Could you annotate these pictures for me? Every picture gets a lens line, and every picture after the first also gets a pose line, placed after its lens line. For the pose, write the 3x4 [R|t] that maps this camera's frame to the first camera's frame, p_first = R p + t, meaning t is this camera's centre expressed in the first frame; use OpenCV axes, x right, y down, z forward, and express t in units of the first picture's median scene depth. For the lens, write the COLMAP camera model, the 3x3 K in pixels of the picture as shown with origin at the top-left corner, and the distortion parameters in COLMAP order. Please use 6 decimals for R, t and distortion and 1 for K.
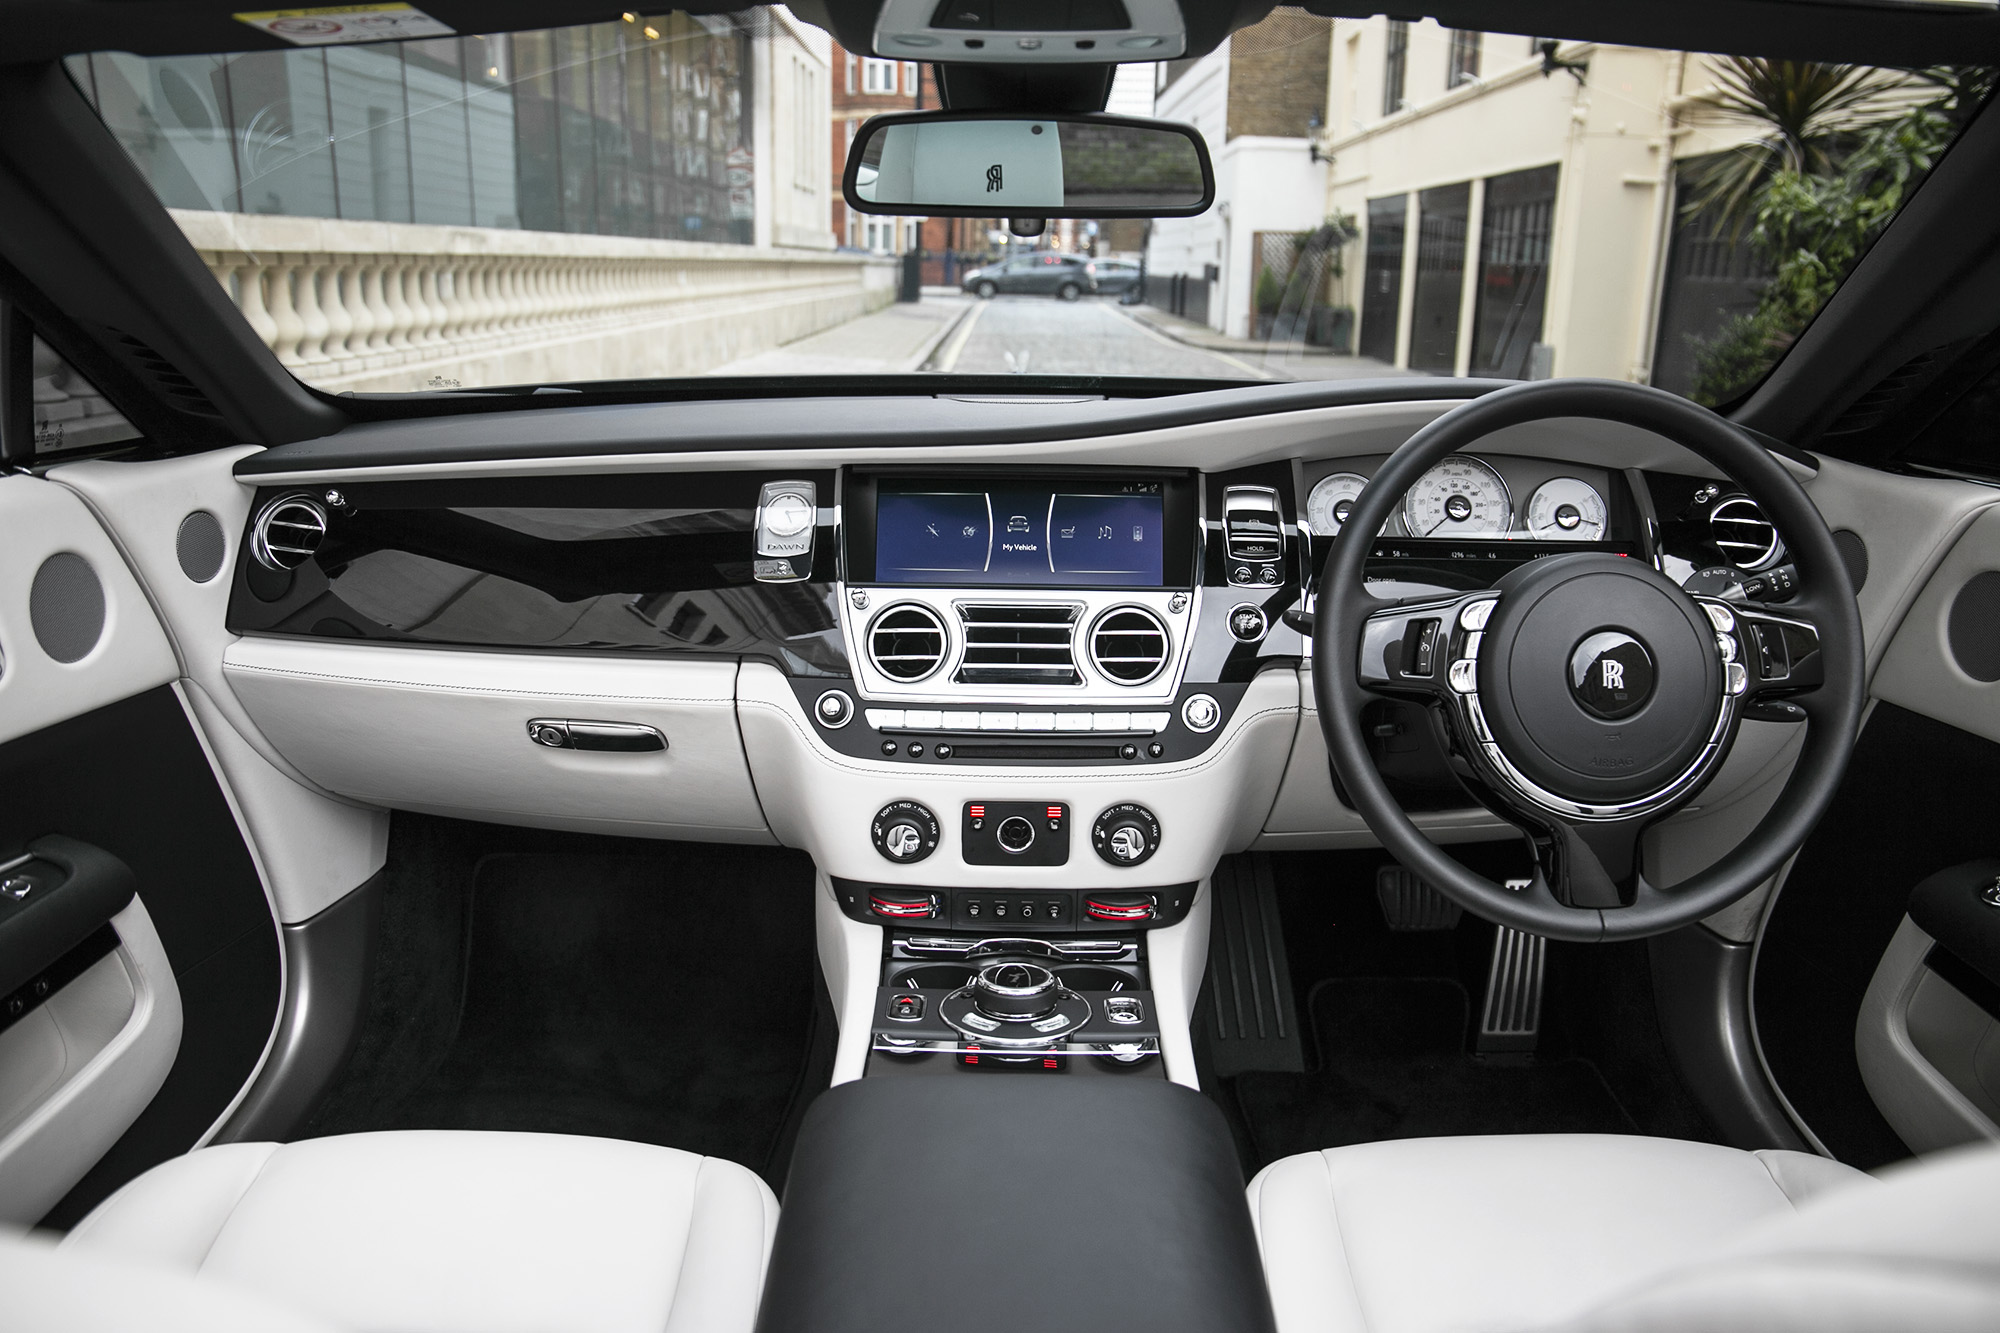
lens RADIAL K [[1401.1, 0, 1000.0], [0, 1401.1, 666.5], [0, 0, 1]] dist [-0.123534, 0.095406]
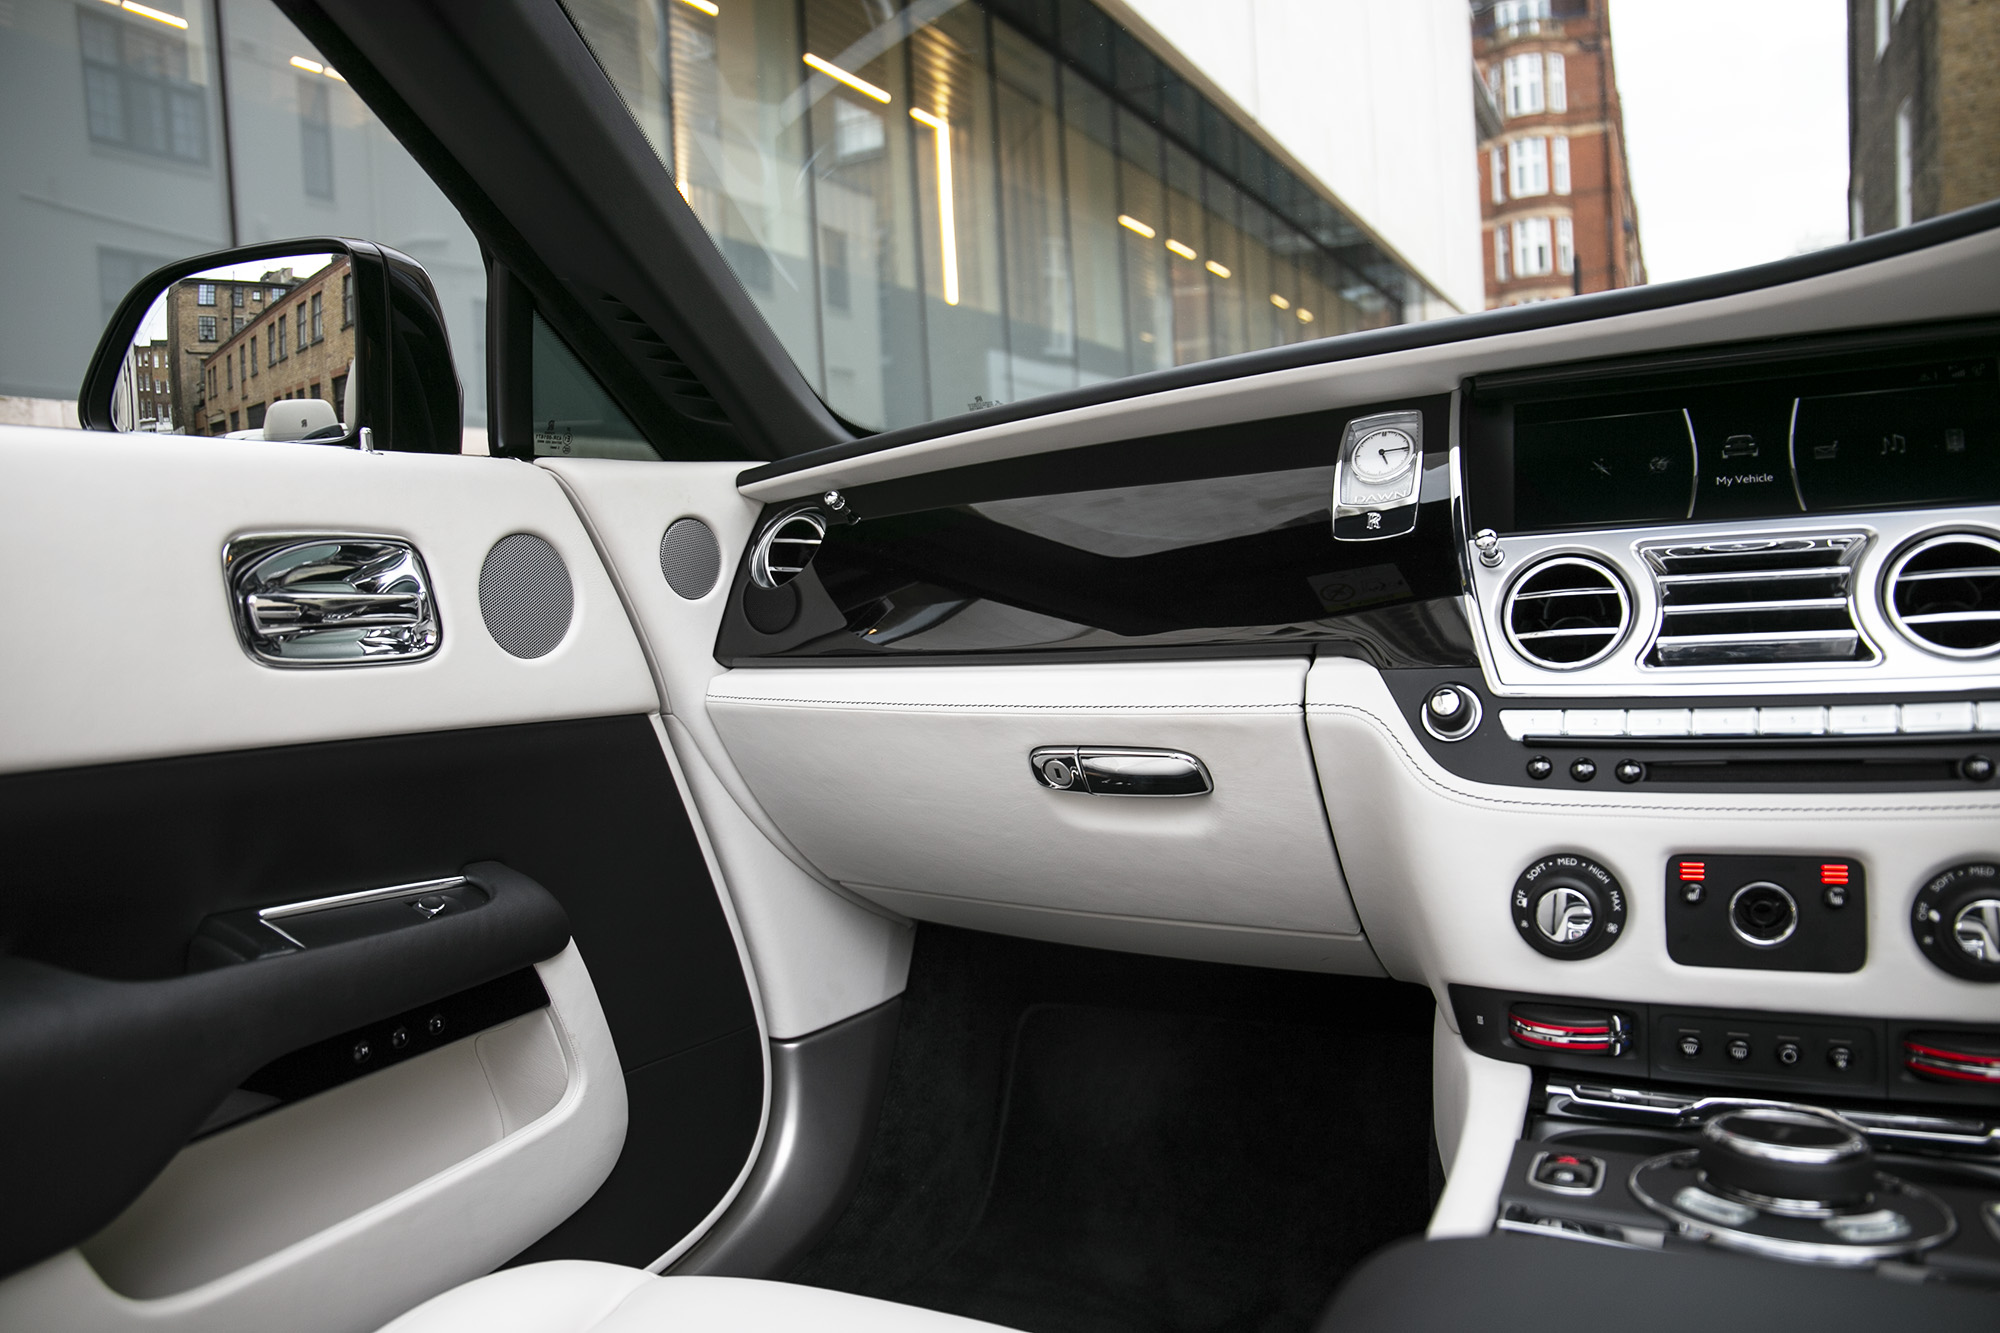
lens RADIAL K [[1401.1, 0, 1000.0], [0, 1401.1, 666.5], [0, 0, 1]] dist [-0.123534, 0.095406]
pose [[0.893546, -0.037610, -0.447394, -0.016105], [-0.051468, 0.981335, -0.185290, 0.137990], [0.446012, 0.188591, 0.874932, 0.327928]]
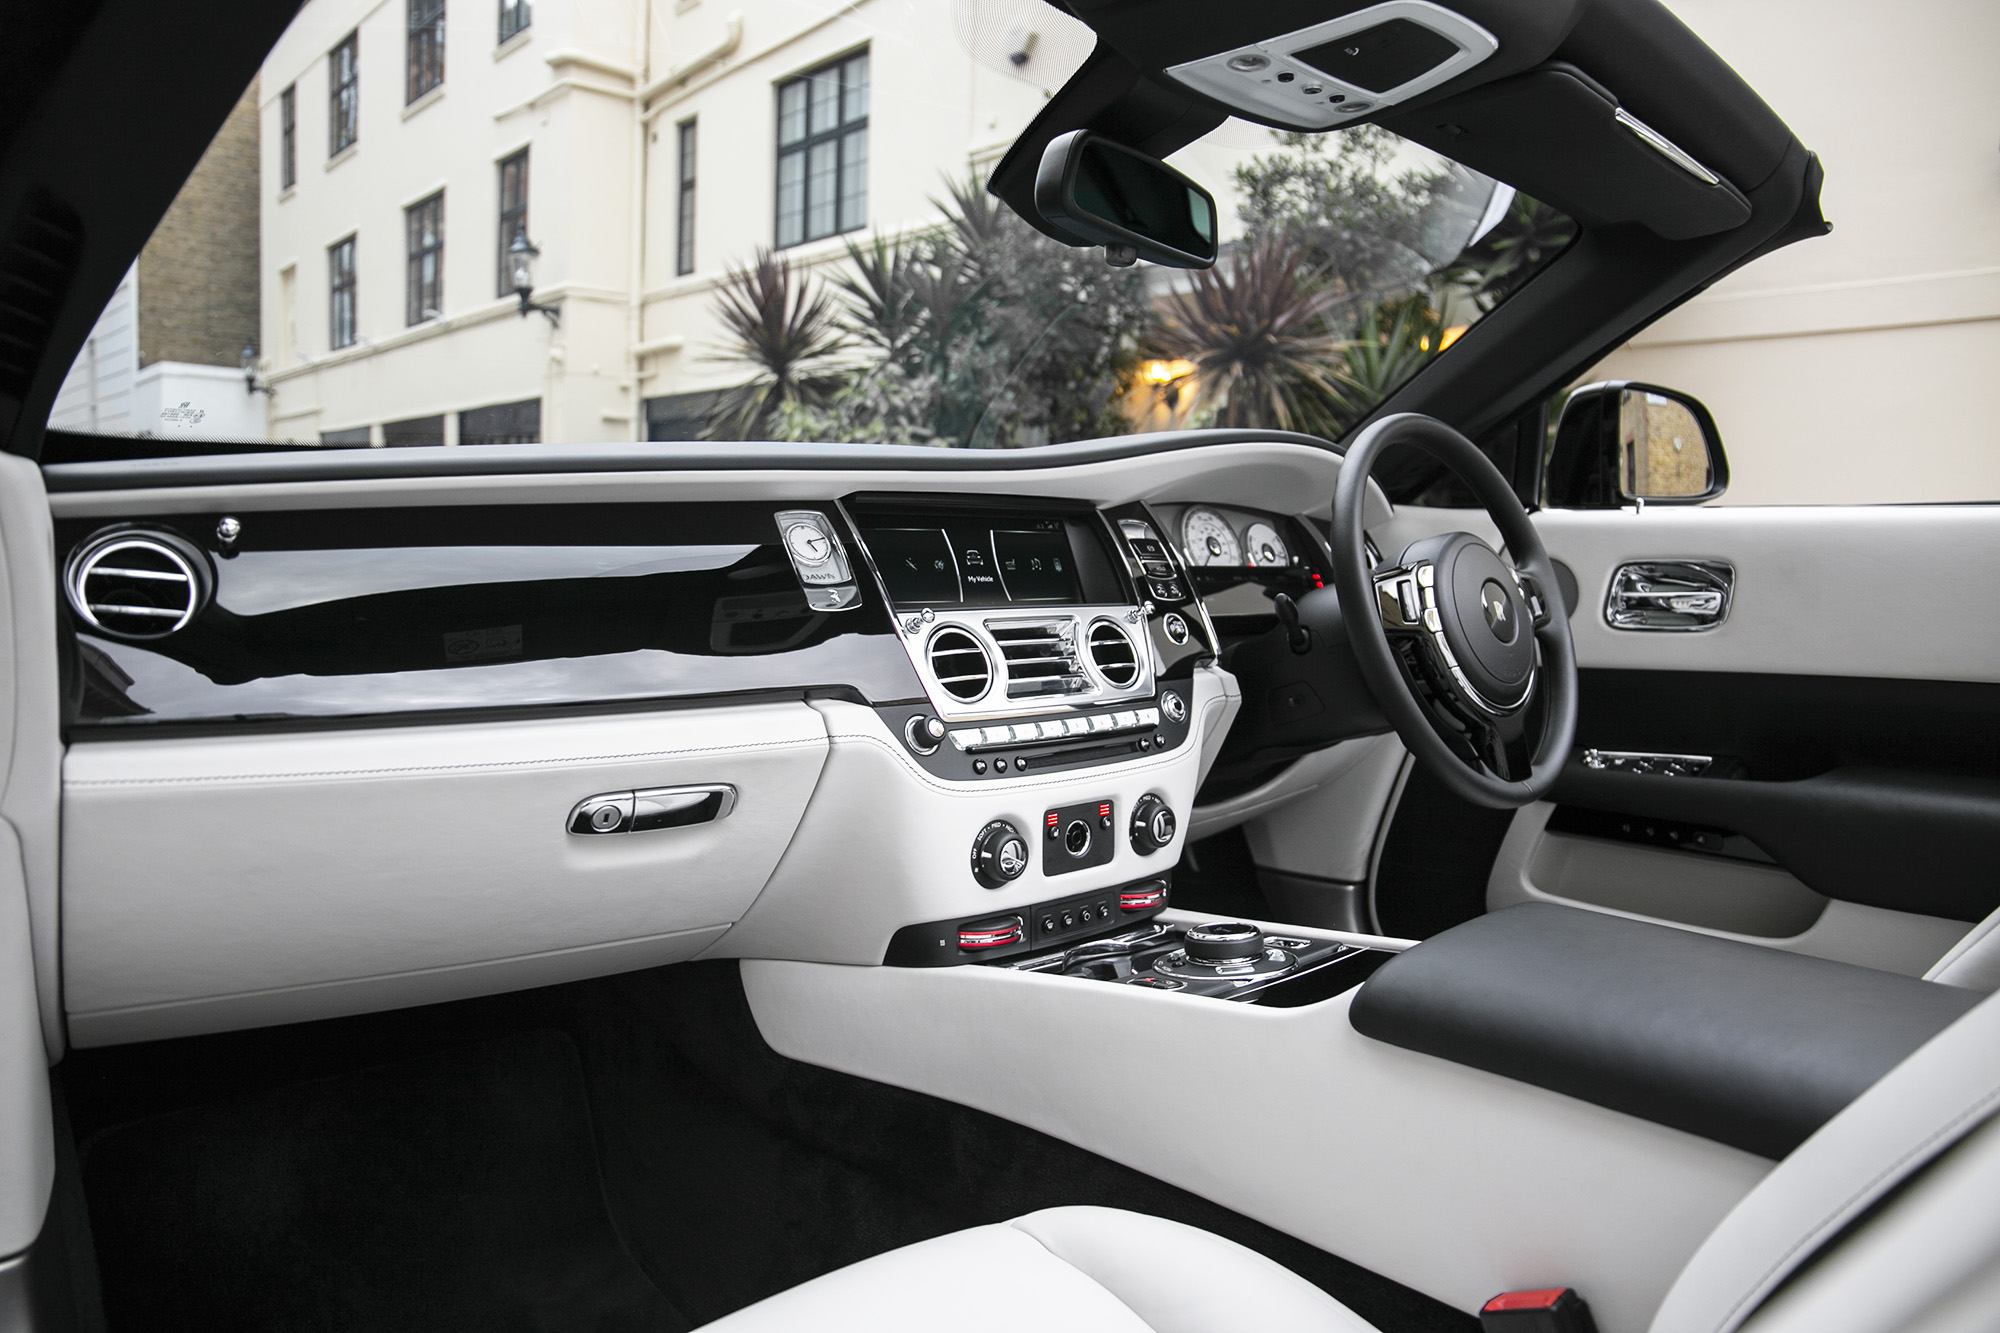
lens RADIAL K [[1401.1, 0, 1000.0], [0, 1401.1, 666.5], [0, 0, 1]] dist [-0.123534, 0.095406]
pose [[0.721959, -0.059378, 0.689383, -0.718075], [0.179447, 0.978290, -0.103665, 0.091117], [-0.668262, 0.198550, 0.716941, 0.272207]]
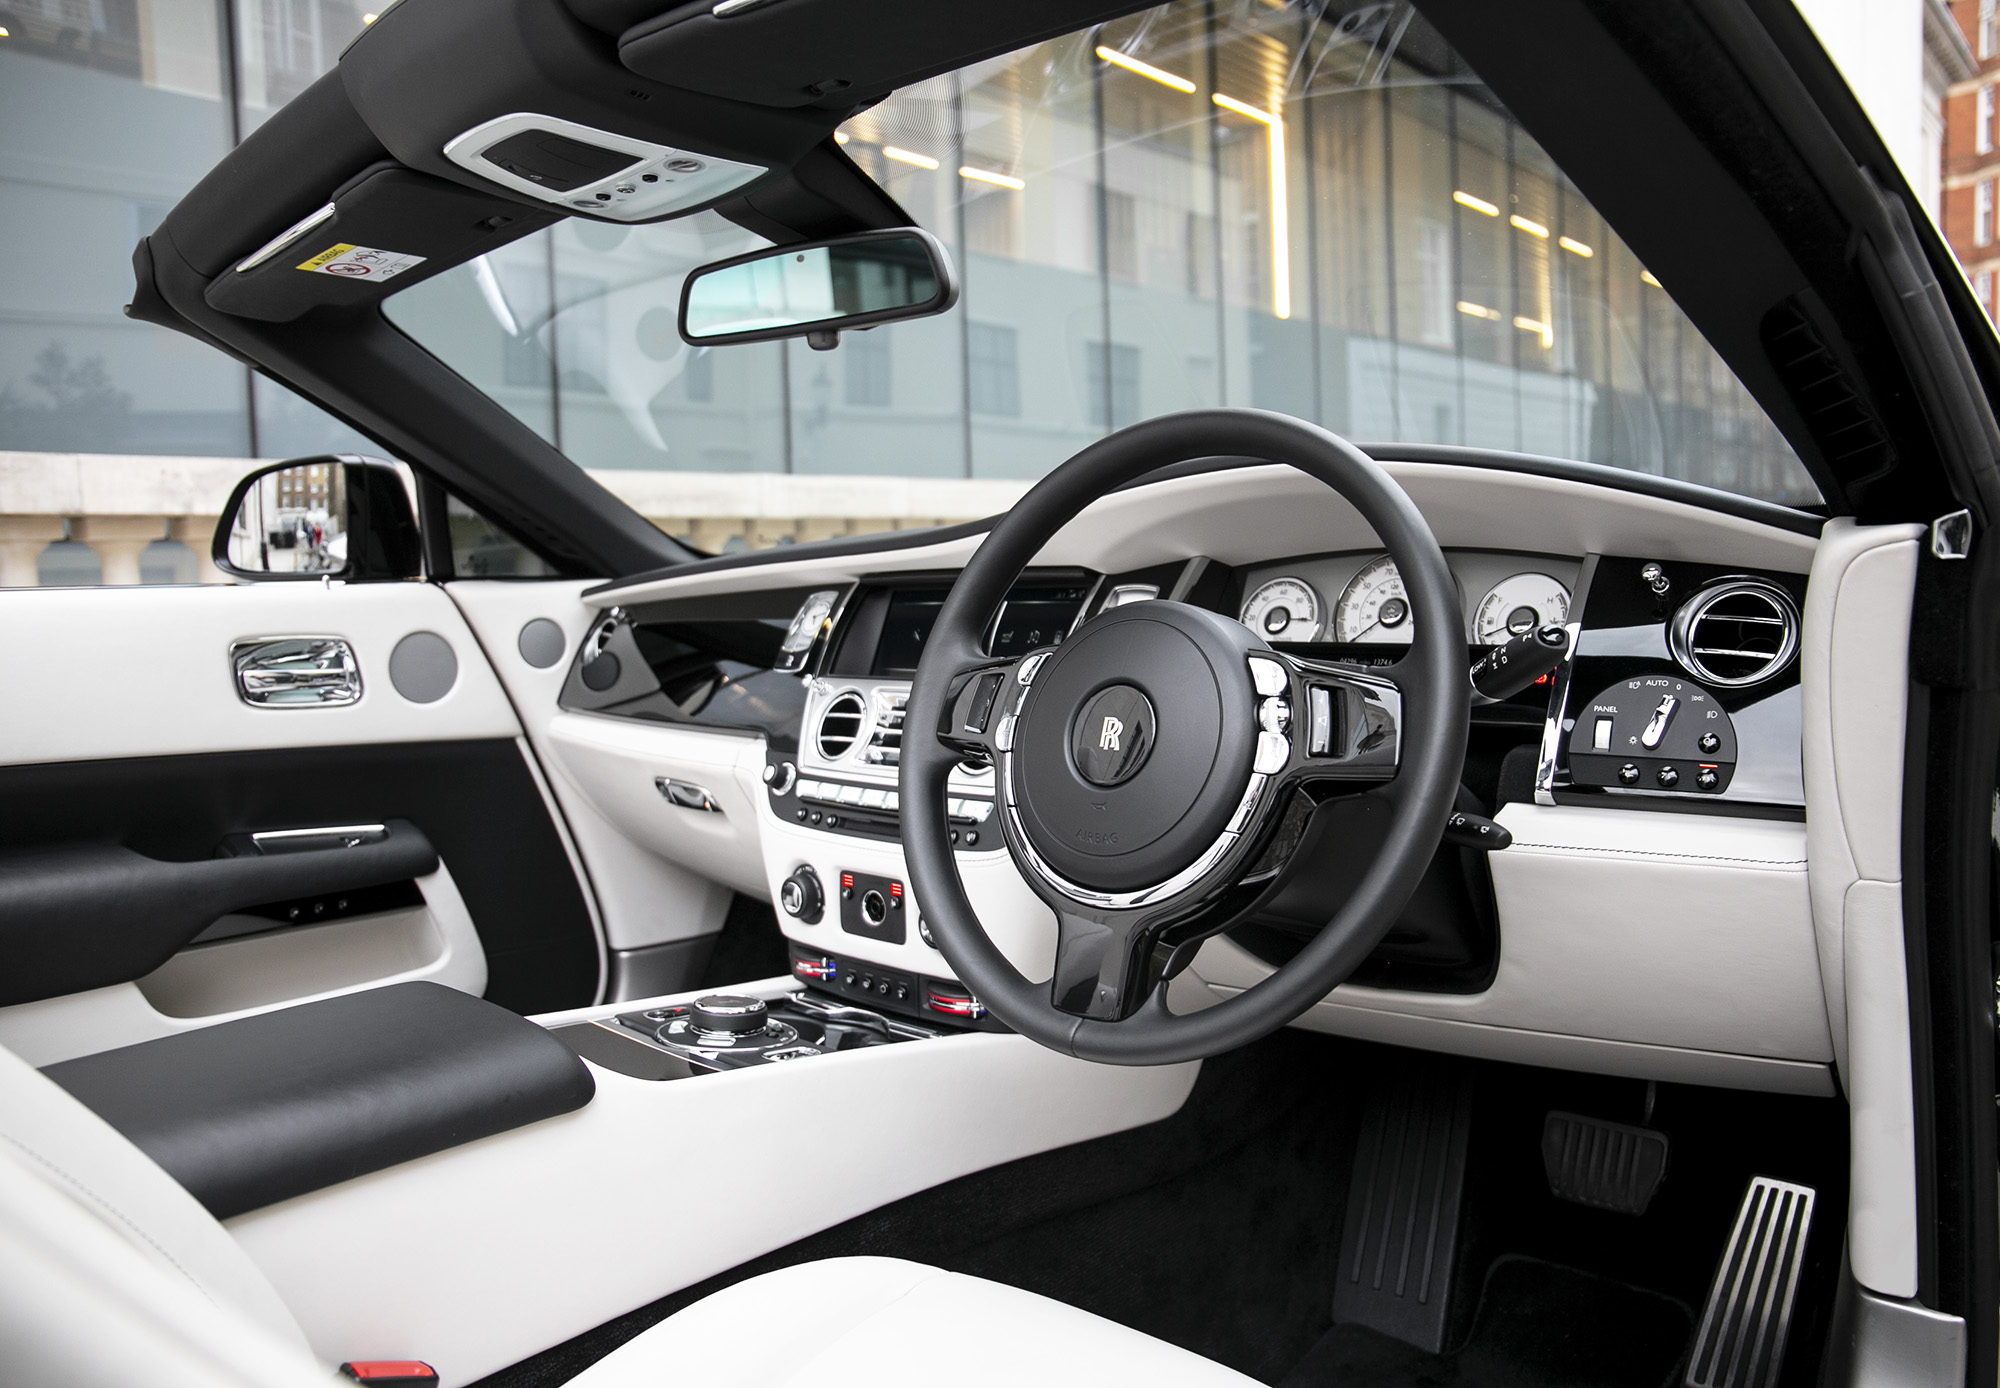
lens RADIAL K [[1471.1, 0, 1000.0], [0, 1471.1, 694.0], [0, 0, 1]] dist [-0.068007, 0.000719]
pose [[0.734196, 0.024360, -0.678500, 0.812371], [-0.148781, 0.980838, -0.125779, 0.085619], [0.662435, 0.193294, 0.723752, 0.228659]]
